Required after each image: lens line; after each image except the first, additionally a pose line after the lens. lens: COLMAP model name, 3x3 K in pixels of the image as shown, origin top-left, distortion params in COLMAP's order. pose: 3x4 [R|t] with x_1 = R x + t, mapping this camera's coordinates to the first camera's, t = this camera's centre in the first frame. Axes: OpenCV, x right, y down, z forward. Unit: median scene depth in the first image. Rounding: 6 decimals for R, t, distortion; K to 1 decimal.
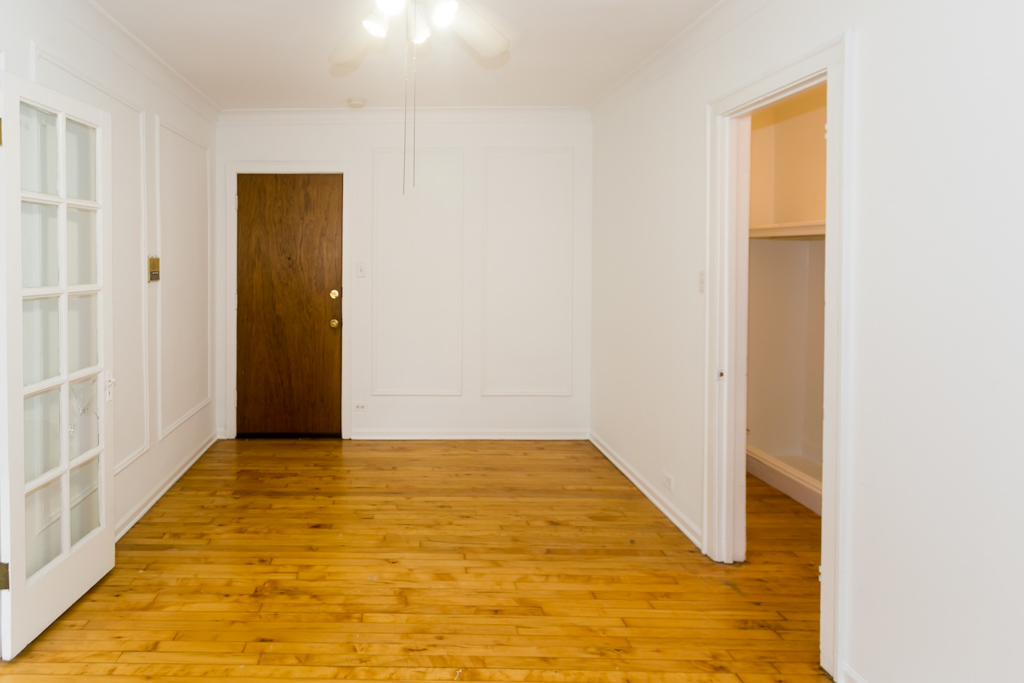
lens RADIAL K [[555.9, 0, 384.9], [0, 555.9, 268.1], [0, 0, 1]] dist [-0.002749, 0.004379]
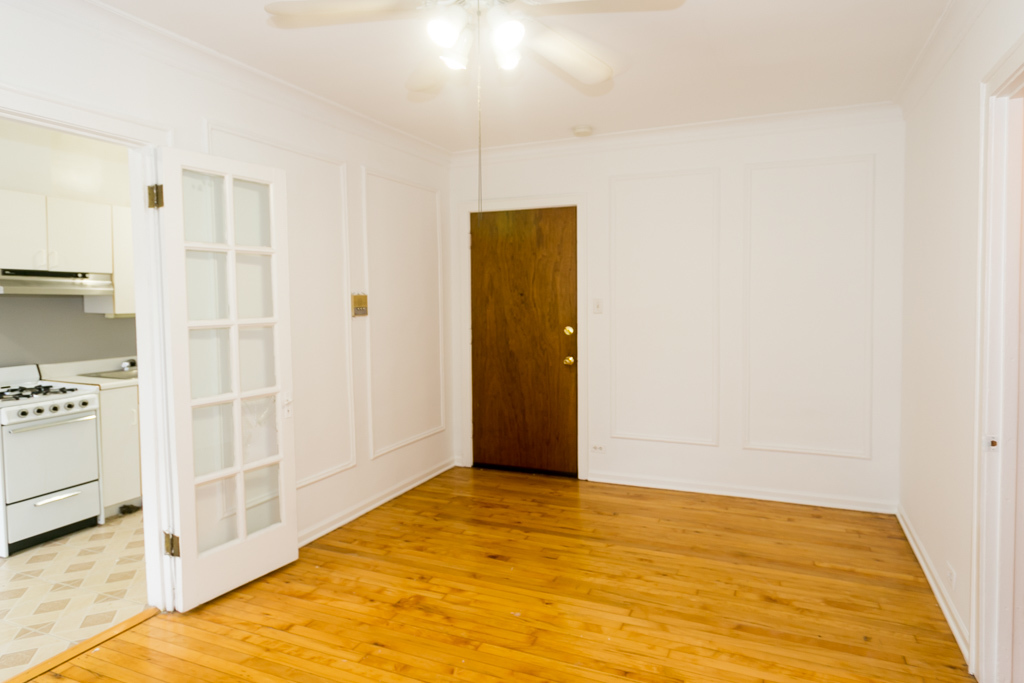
lens RADIAL K [[582.7, 0, 536.2], [0, 582.7, 316.3], [0, 0, 1]] dist [-0.002875, 0.011911]
pose [[0.930697, 0.002426, -0.365783, 0.357139], [0.004364, 0.999833, 0.017735, 0.005503], [0.365765, -0.018102, 0.930531, 0.044298]]
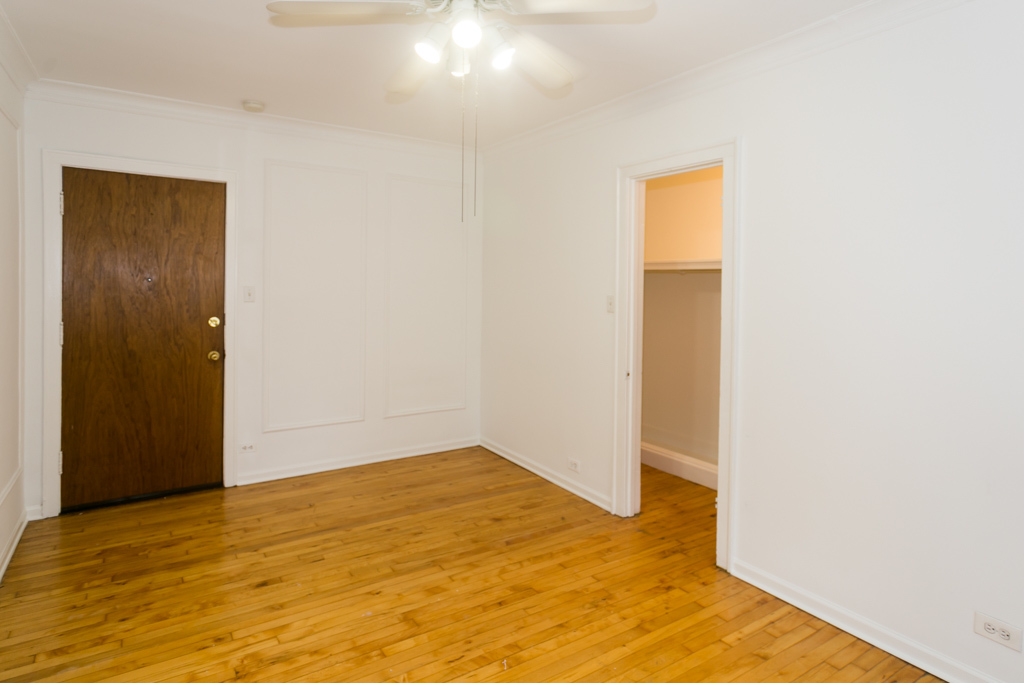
lens RADIAL K [[555.9, 0, 494.5], [0, 555.9, 291.0], [0, 0, 1]] dist [-0.002749, 0.004379]
pose [[0.834275, 0.006666, 0.551308, -0.322474], [-0.004935, 0.999977, -0.004623, 0.001857], [-0.551326, 0.001136, 0.834289, 0.064934]]
